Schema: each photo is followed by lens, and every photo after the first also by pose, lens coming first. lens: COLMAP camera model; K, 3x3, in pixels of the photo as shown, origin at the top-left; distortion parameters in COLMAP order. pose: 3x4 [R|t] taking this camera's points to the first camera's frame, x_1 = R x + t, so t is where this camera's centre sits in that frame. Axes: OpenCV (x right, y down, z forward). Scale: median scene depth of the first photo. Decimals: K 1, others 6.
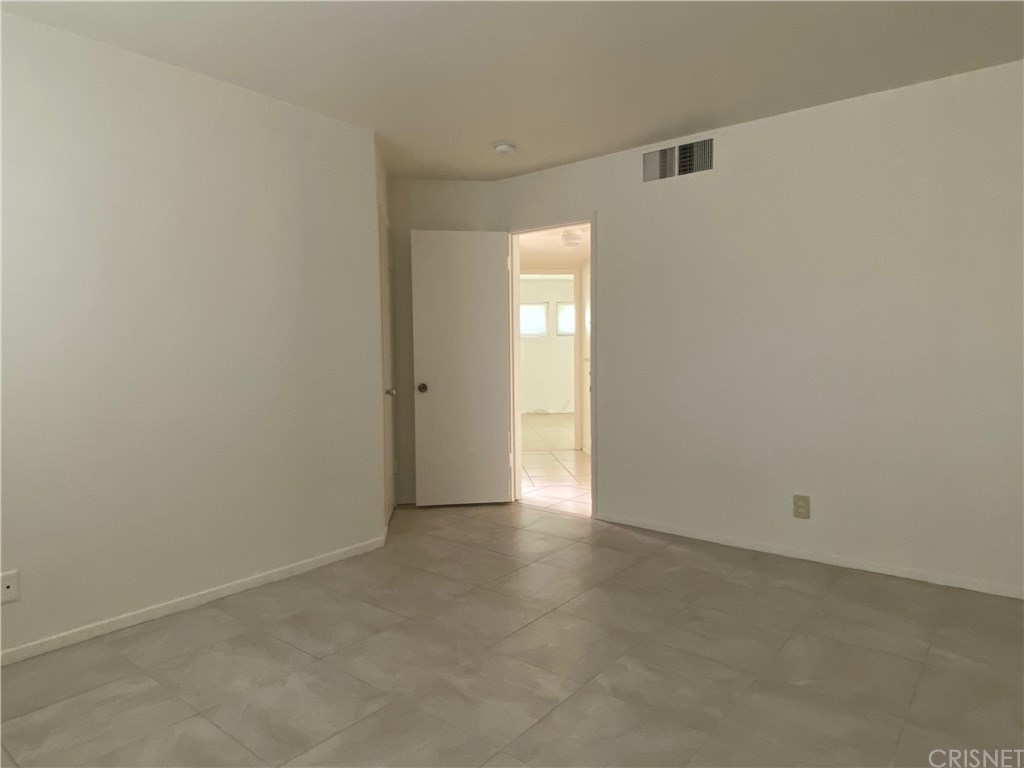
lens RADIAL K [[627.9, 0, 516.0], [0, 627.9, 382.1], [0, 0, 1]] dist [0.070397, -0.069884]
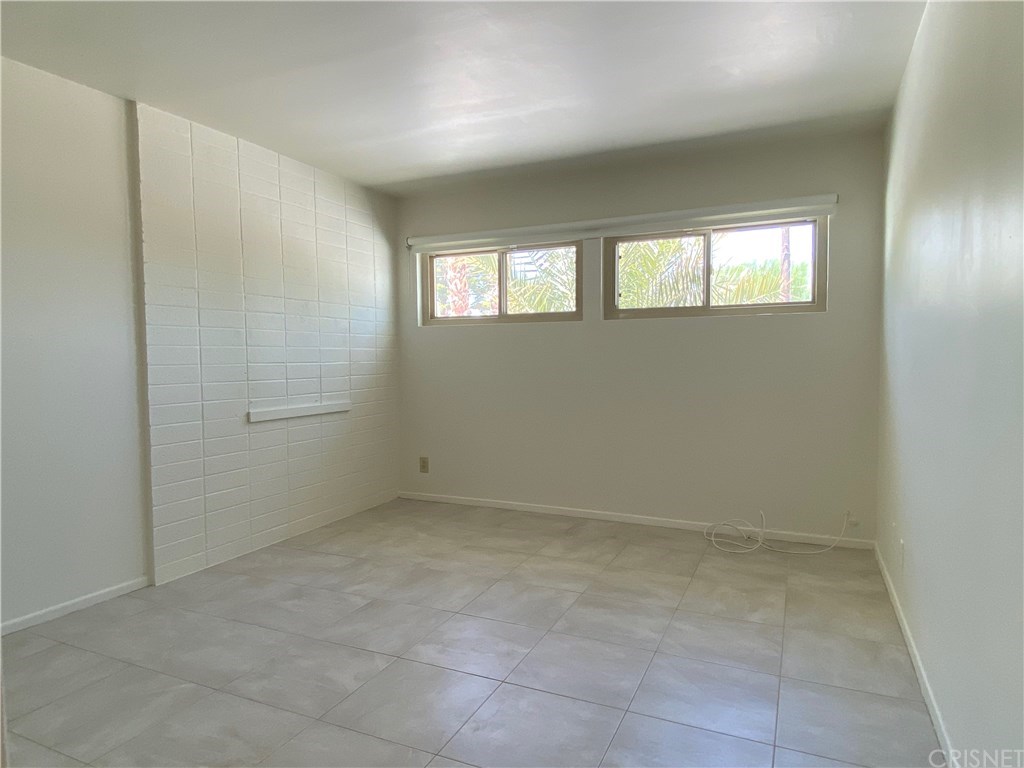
lens RADIAL K [[627.9, 0, 516.0], [0, 627.9, 382.1], [0, 0, 1]] dist [0.070397, -0.069884]
pose [[-0.969076, 0.027480, -0.245229, 0.122461], [0.004589, 0.995615, 0.093431, -0.079135], [0.246721, 0.089416, -0.964953, 1.511930]]
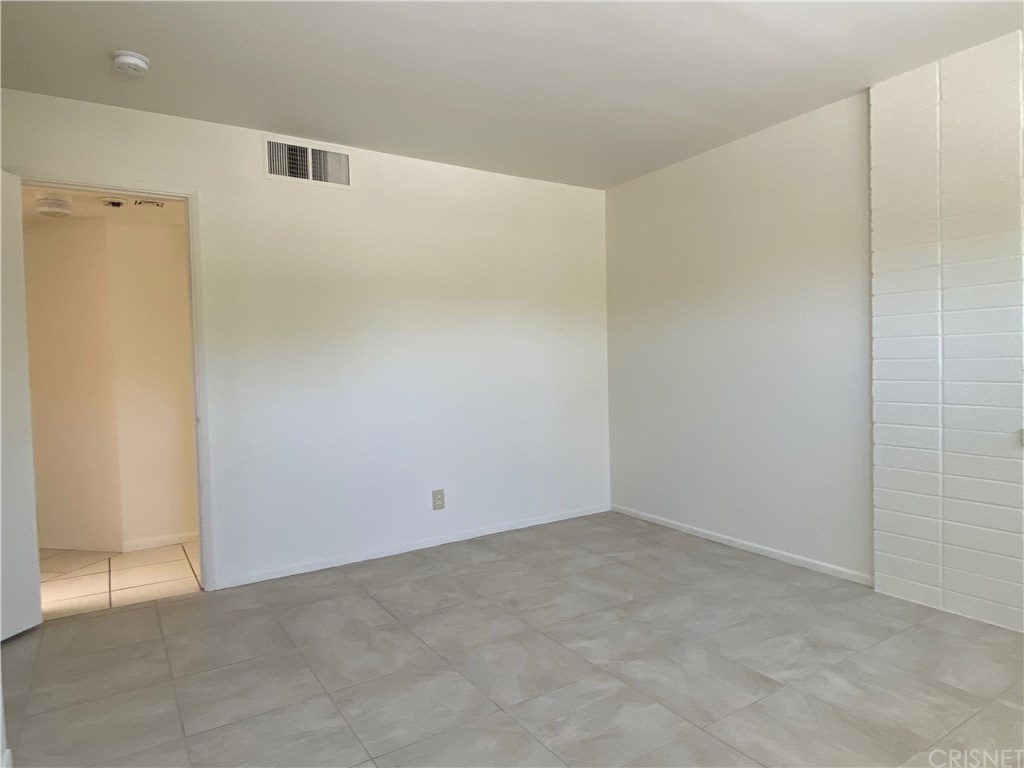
lens RADIAL K [[627.9, 0, 516.0], [0, 627.9, 382.1], [0, 0, 1]] dist [0.070397, -0.069884]
pose [[0.315550, -0.028451, 0.948482, -0.685490], [0.068372, 0.997634, 0.007179, -0.020740], [-0.946442, 0.062584, 0.316749, 0.558560]]
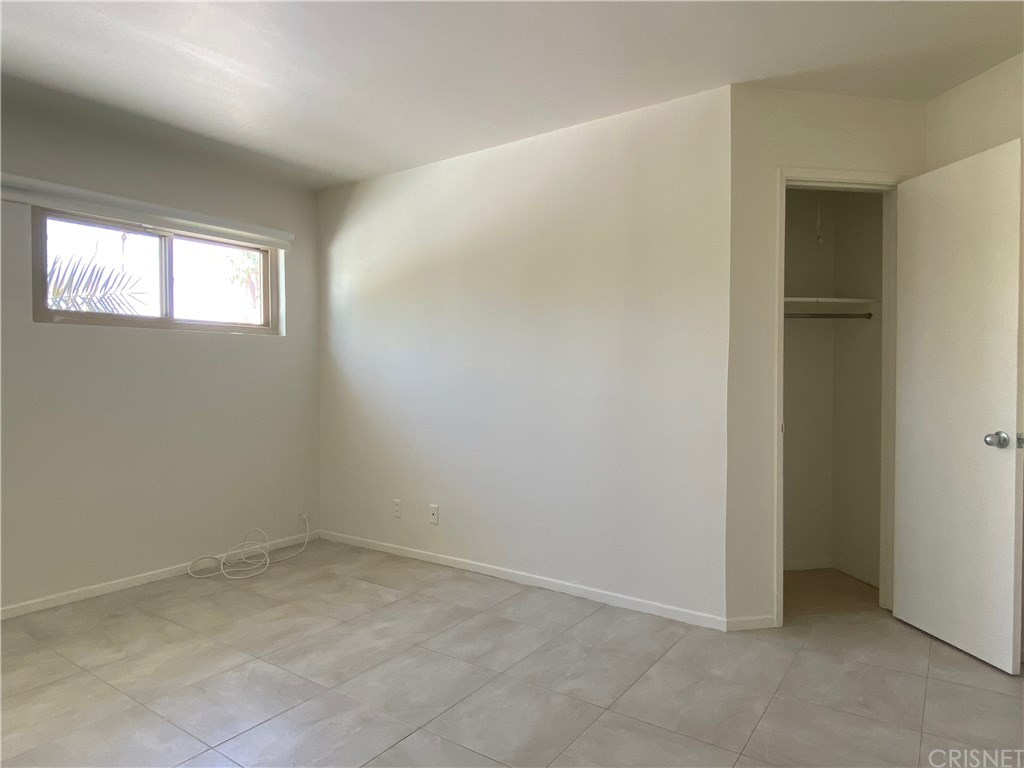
lens RADIAL K [[627.9, 0, 516.0], [0, 627.9, 382.1], [0, 0, 1]] dist [0.070397, -0.069884]
pose [[0.062210, 0.024748, -0.997756, 0.642970], [-0.047069, 0.998653, 0.021836, -0.049118], [0.996953, 0.045605, 0.063291, 0.860418]]
